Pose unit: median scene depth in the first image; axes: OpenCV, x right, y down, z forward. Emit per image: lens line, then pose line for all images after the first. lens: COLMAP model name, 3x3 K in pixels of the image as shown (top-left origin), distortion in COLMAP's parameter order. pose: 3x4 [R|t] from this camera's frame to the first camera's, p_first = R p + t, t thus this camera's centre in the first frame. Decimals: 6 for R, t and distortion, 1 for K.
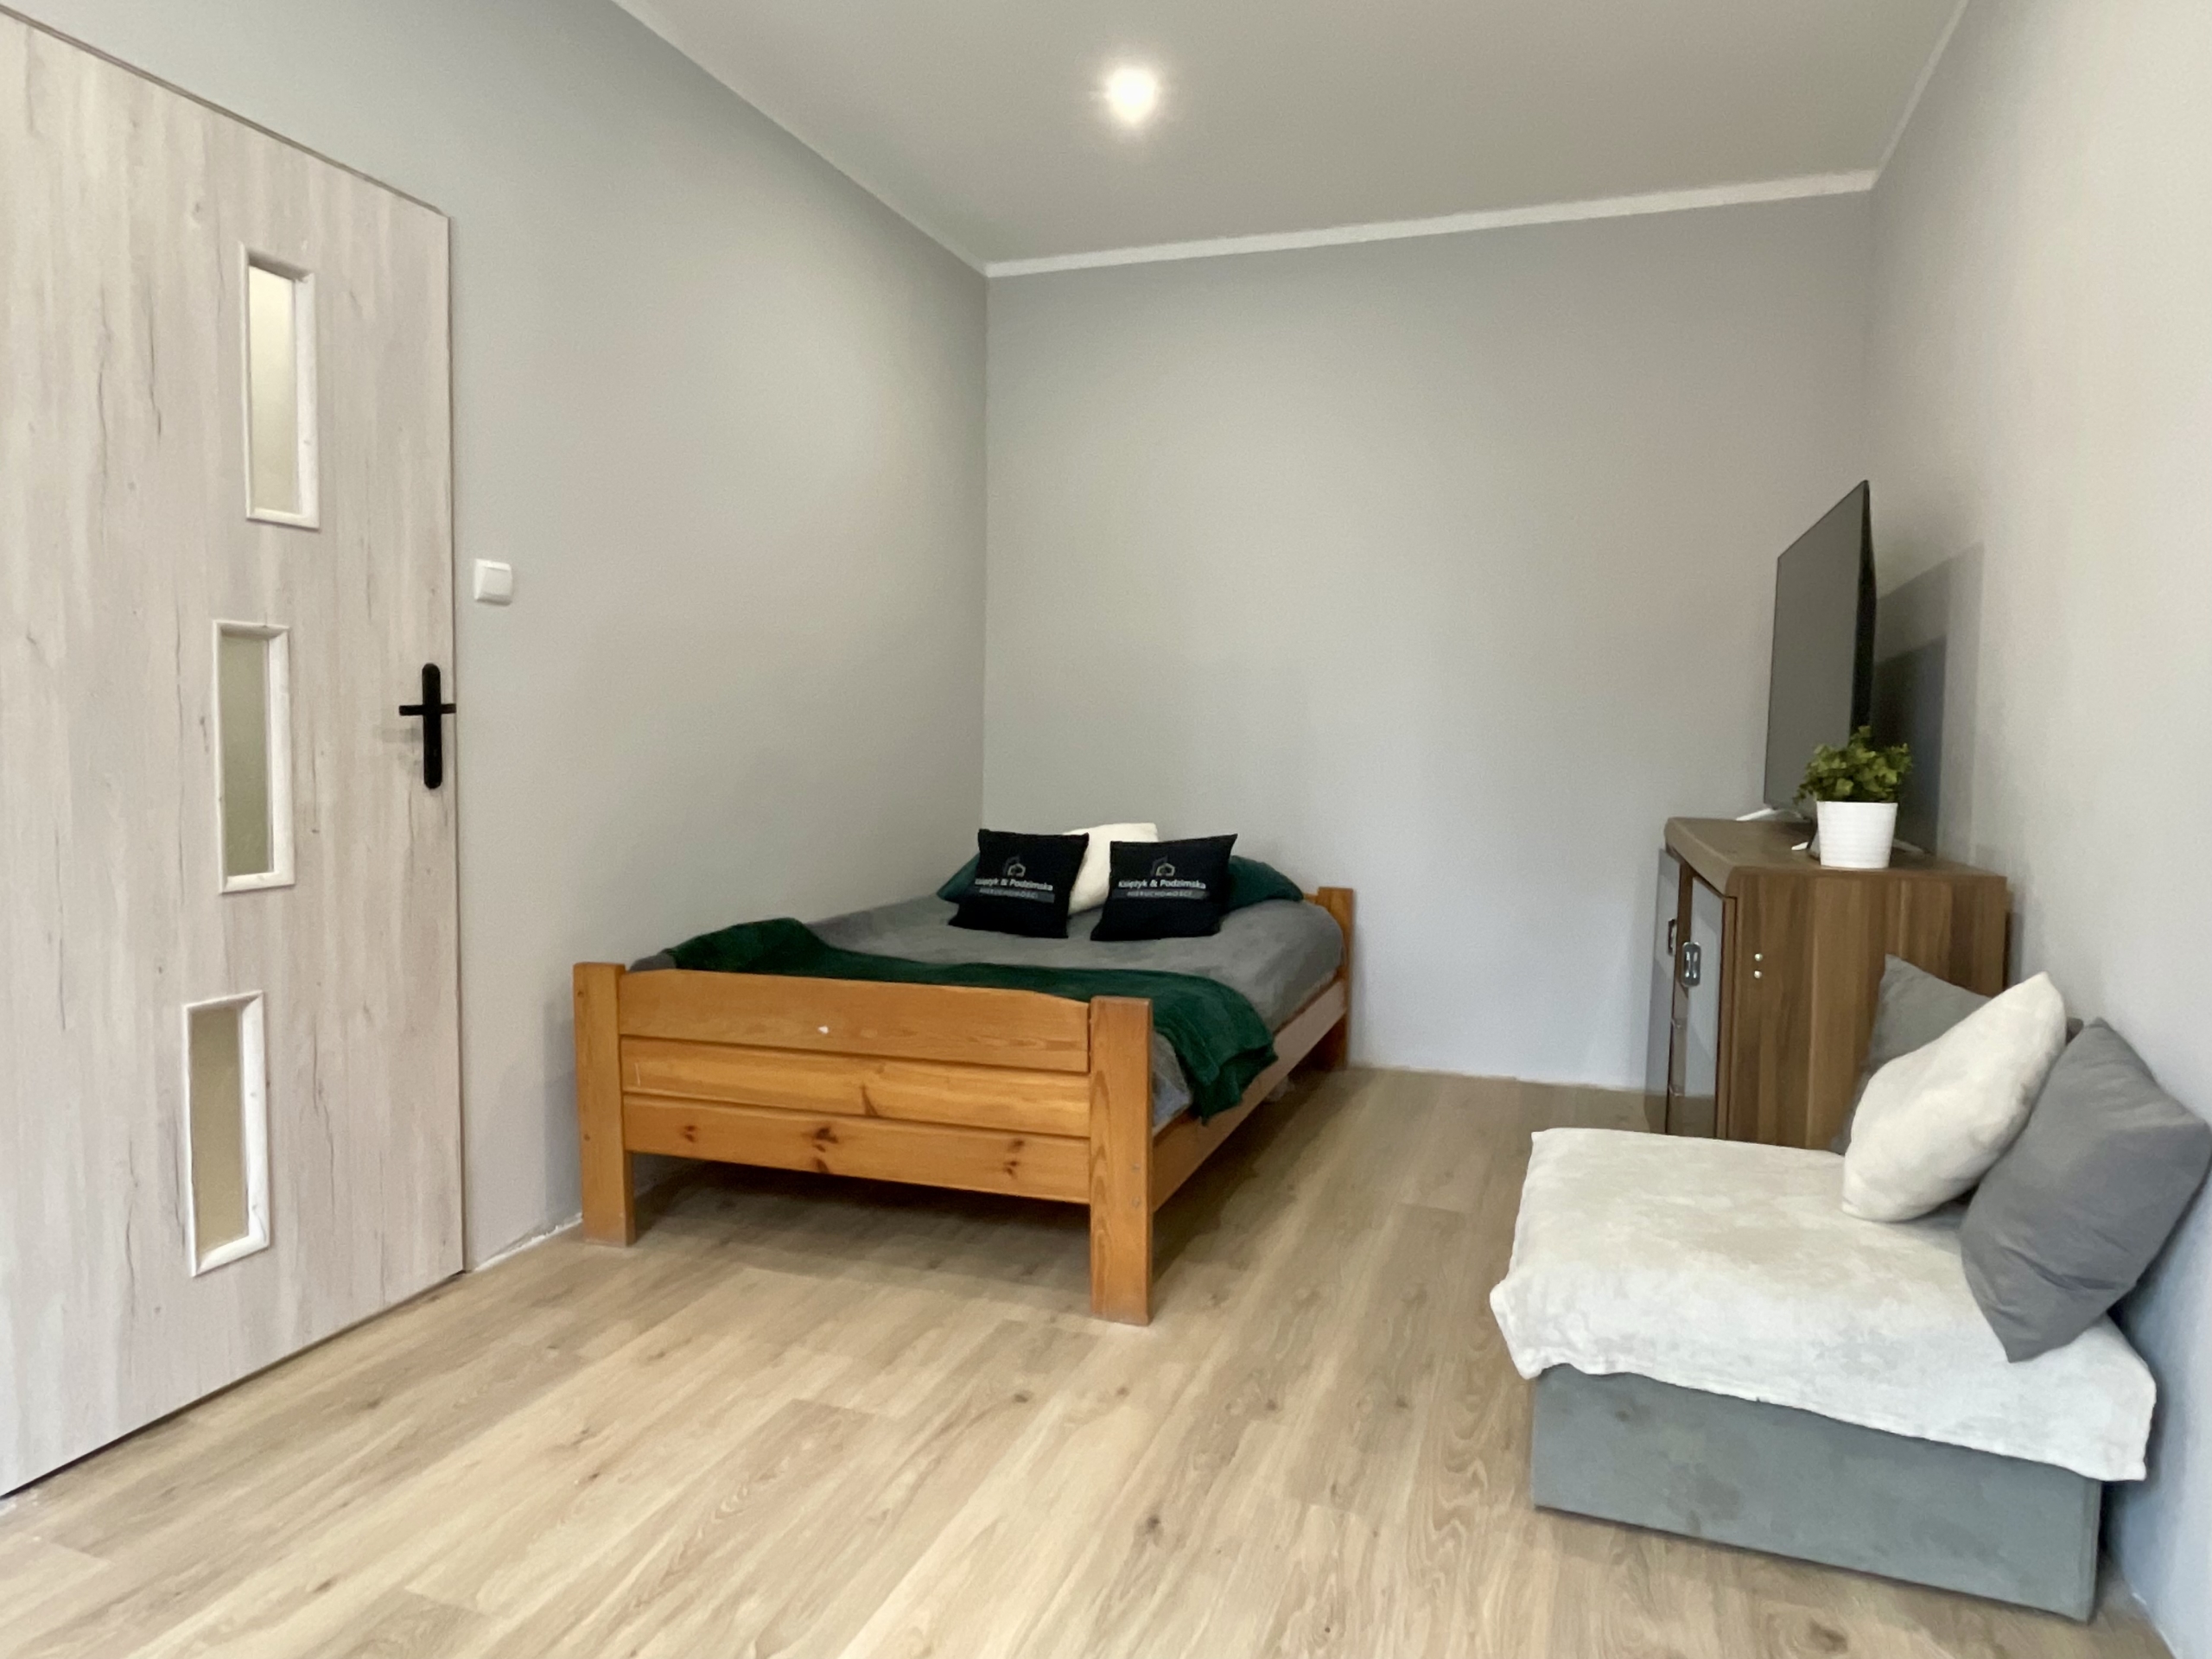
lens RADIAL K [[1317.3, 0, 1106.0], [0, 1317.3, 829.5], [0, 0, 1]] dist [0.001359, 0.000209]
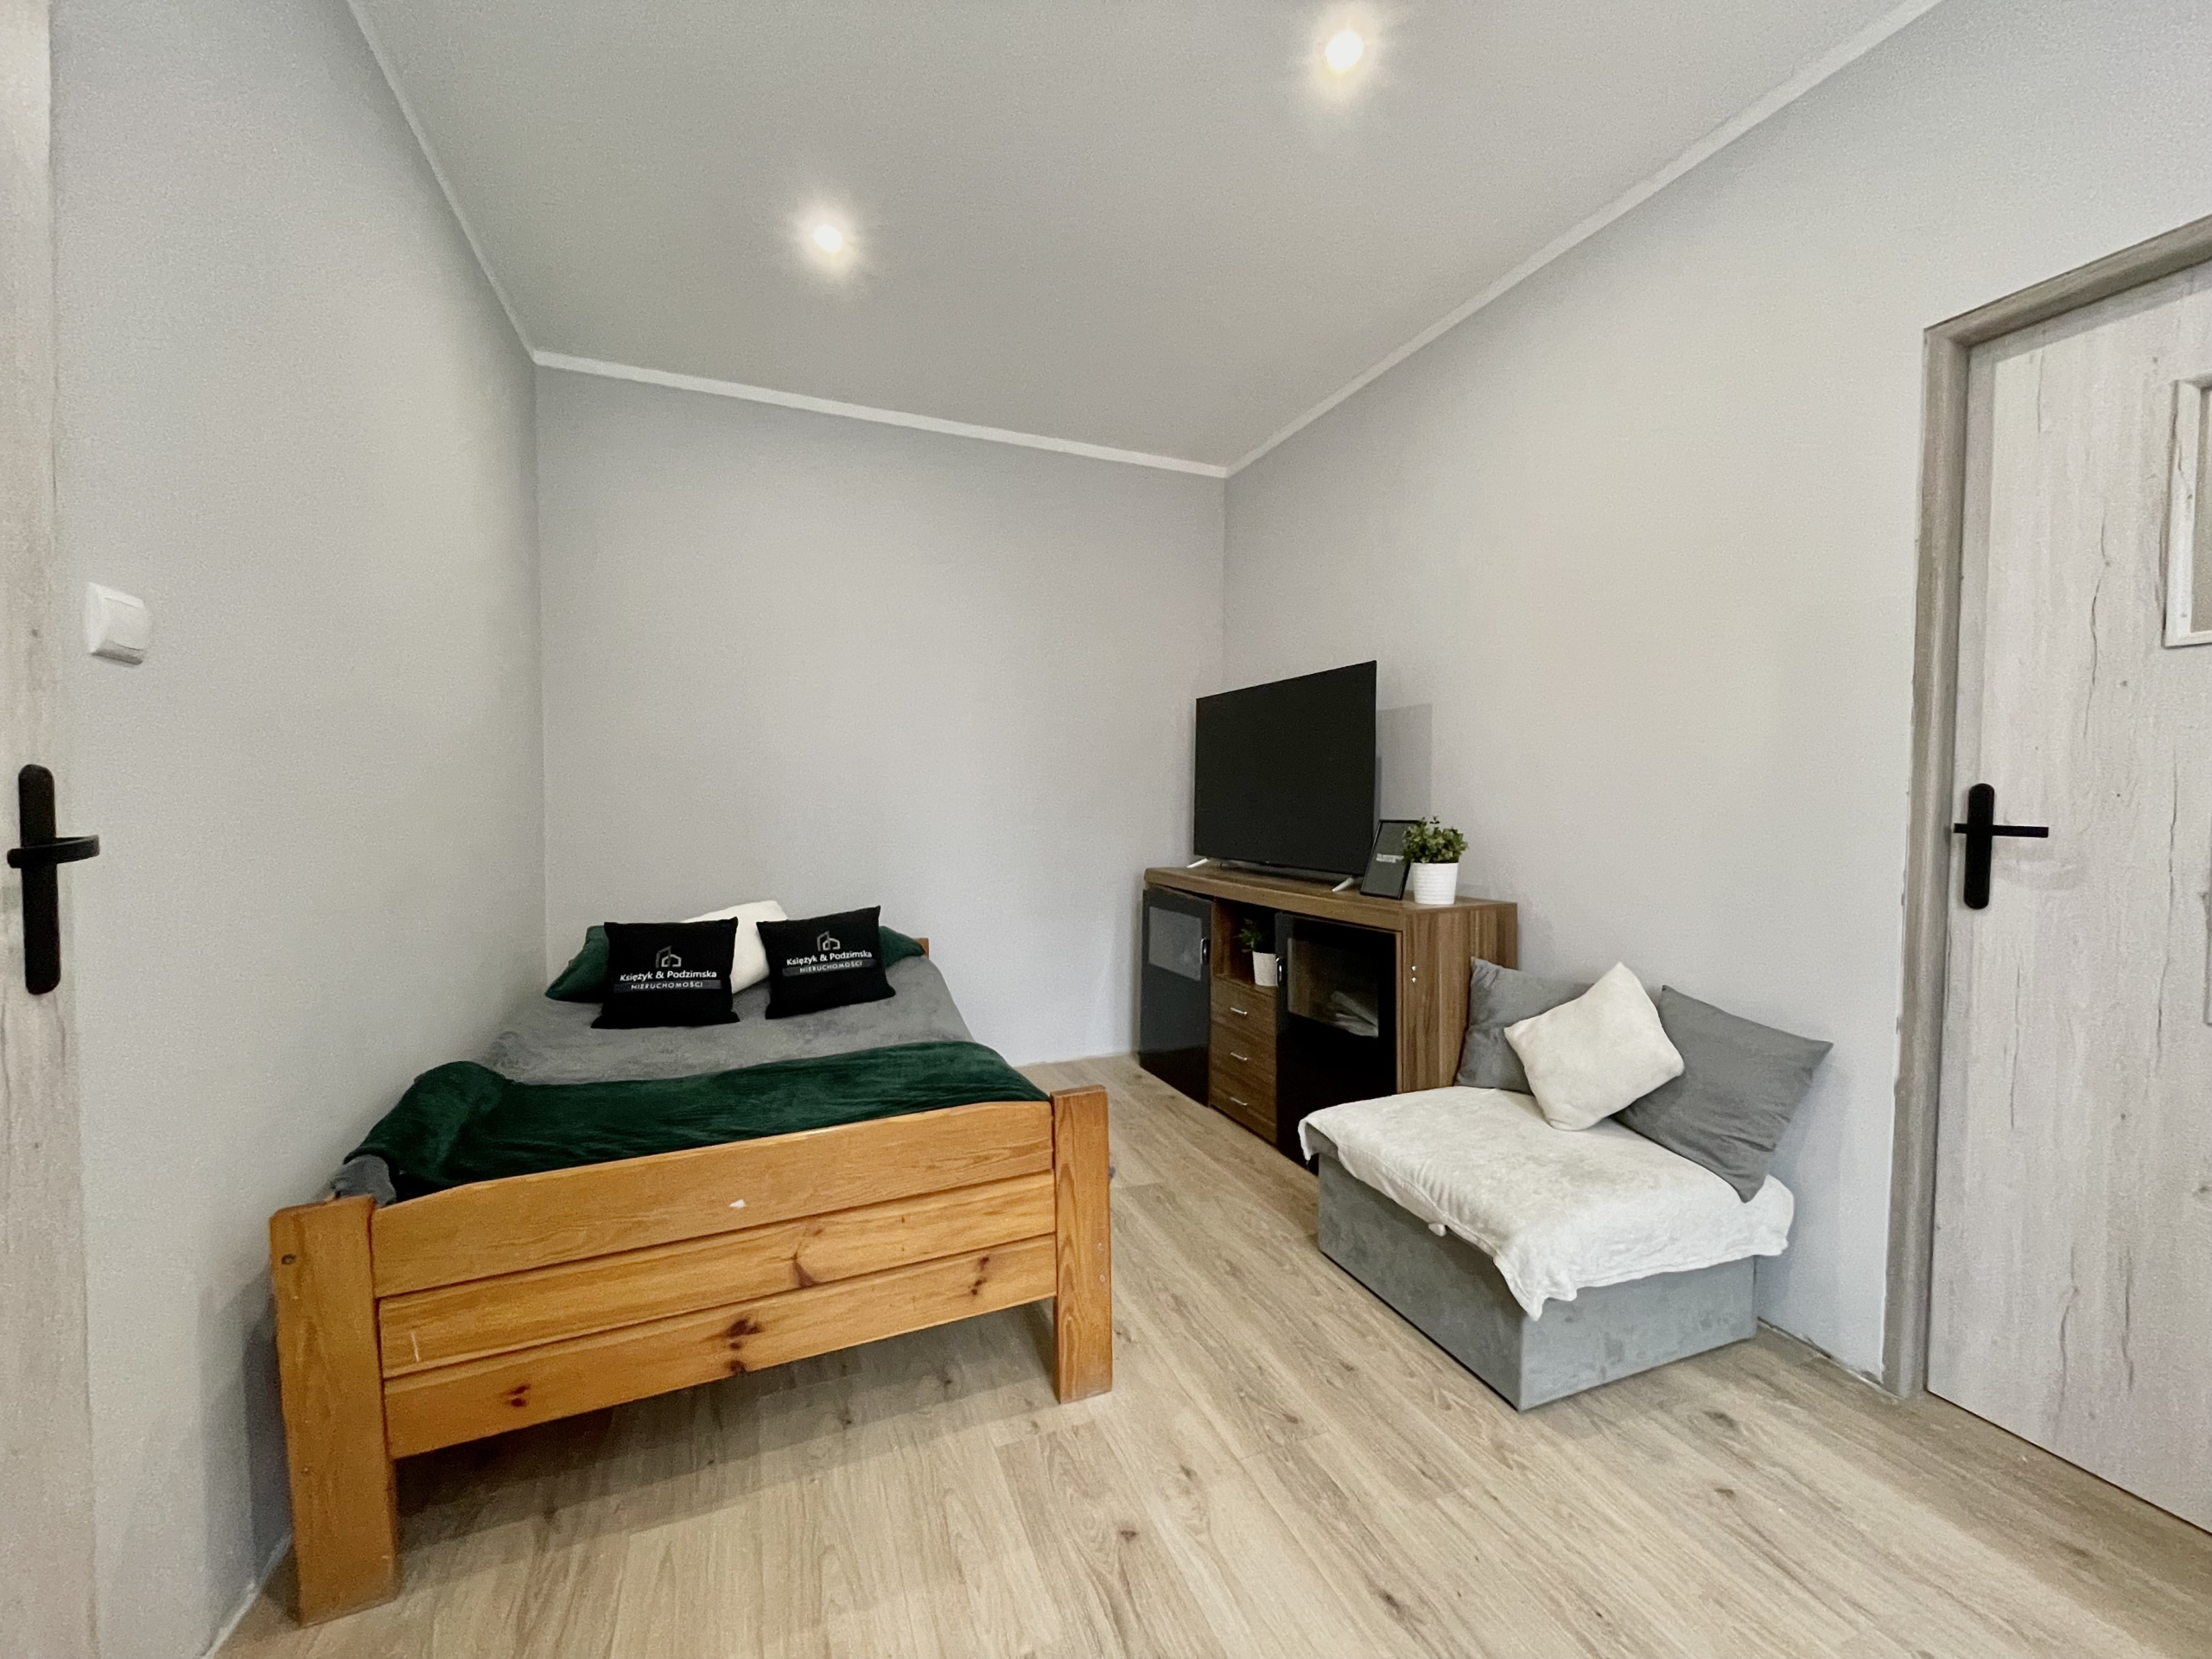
lens RADIAL K [[892.9, 0, 1106.0], [0, 892.9, 829.5], [0, 0, 1]] dist [0.001500, 0.000035]
pose [[0.746938, -0.036506, 0.663891, -0.405822], [0.057158, 0.998321, -0.009413, -0.066608], [-0.662433, 0.044978, 0.747770, 0.406161]]
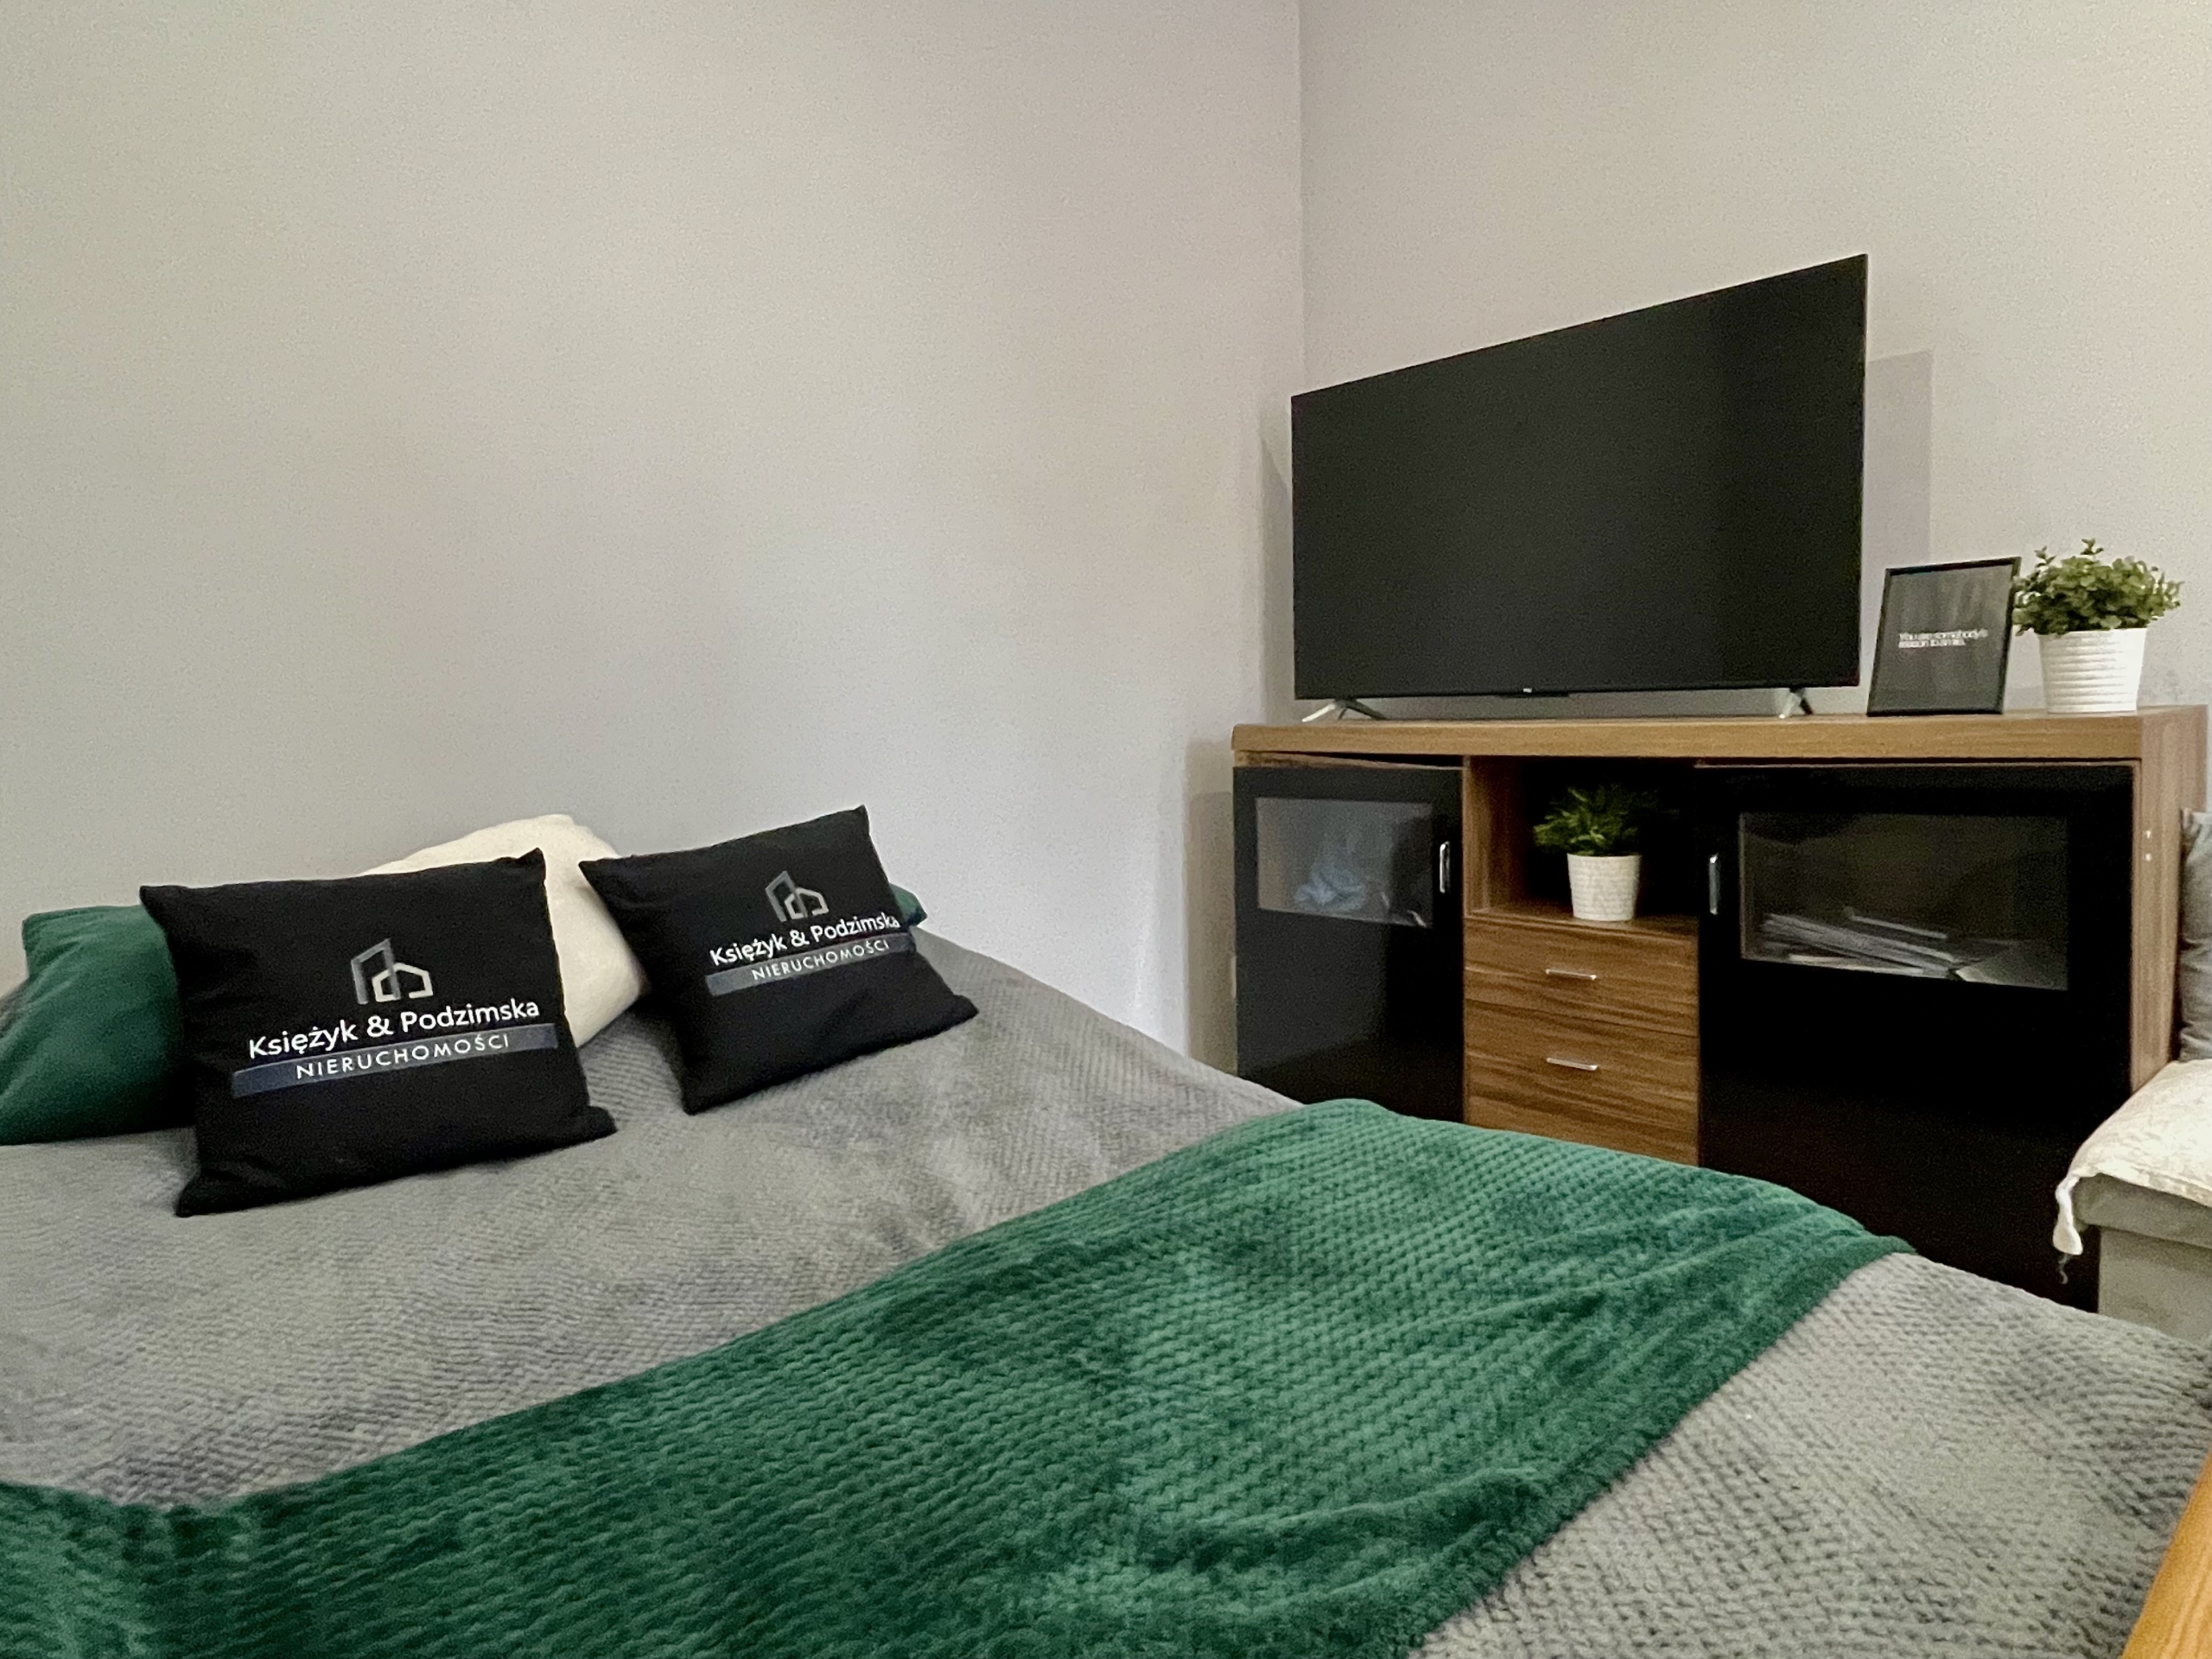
lens RADIAL K [[1313.2, 0, 1106.0], [0, 1313.2, 829.5], [0, 0, 1]] dist [0.001580, 0.000707]
pose [[0.488217, -0.121981, 0.864155, -0.402428], [0.102963, 0.991319, 0.081760, -0.026621], [-0.866627, 0.049059, 0.496539, 1.019590]]
